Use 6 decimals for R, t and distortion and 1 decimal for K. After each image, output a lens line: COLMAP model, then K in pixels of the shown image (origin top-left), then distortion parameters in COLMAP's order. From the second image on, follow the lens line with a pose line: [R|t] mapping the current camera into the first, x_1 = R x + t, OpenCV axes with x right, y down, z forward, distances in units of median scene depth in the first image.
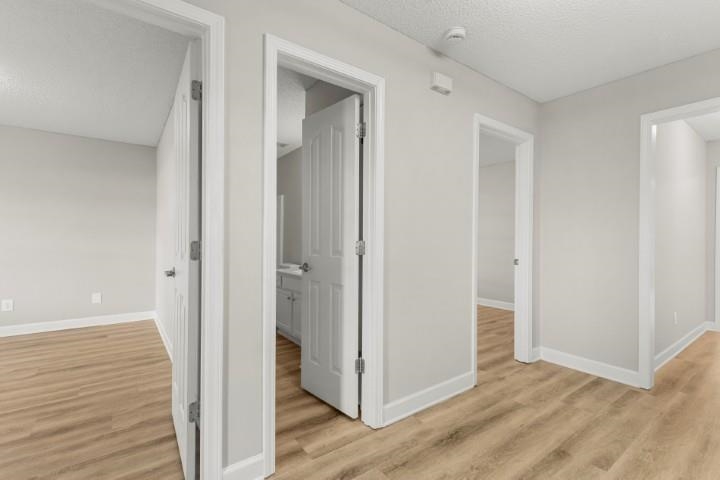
lens RADIAL K [[325.7, 0, 362.4], [0, 325.7, 238.5], [0, 0, 1]] dist [0.004152, 0.000620]
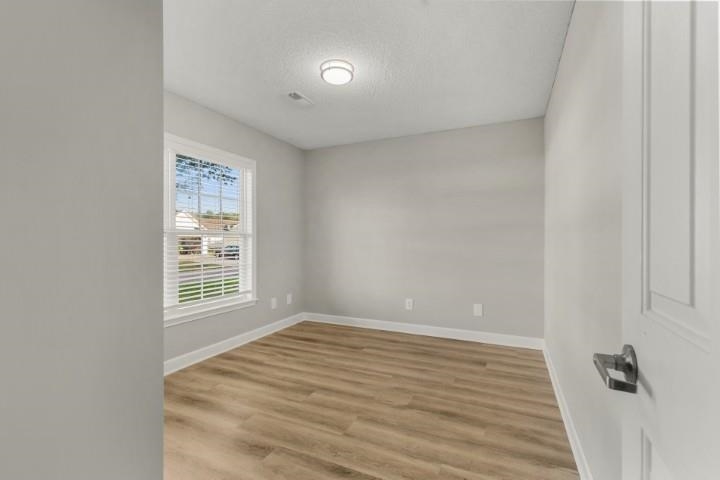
lens RADIAL K [[325.7, 0, 362.4], [0, 325.7, 238.5], [0, 0, 1]] dist [0.004152, 0.000620]
pose [[0.487545, -0.008893, -0.873053, -0.299302], [0.007297, 0.999955, -0.006111, -0.002067], [0.873067, -0.003392, 0.487588, 0.448290]]
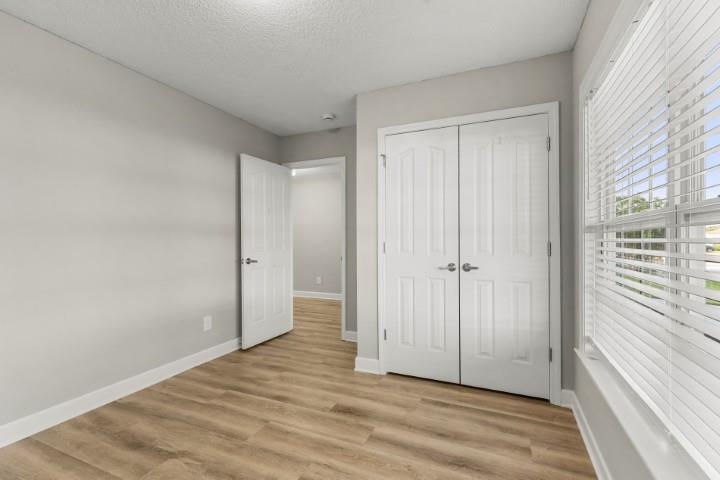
lens RADIAL K [[325.7, 0, 362.4], [0, 325.7, 238.5], [0, 0, 1]] dist [0.004152, 0.000620]
pose [[-0.497805, 0.000982, 0.867288, -1.556685], [-0.002098, 0.999995, -0.002337, -0.005491], [-0.867286, -0.002983, -0.497801, 0.893997]]
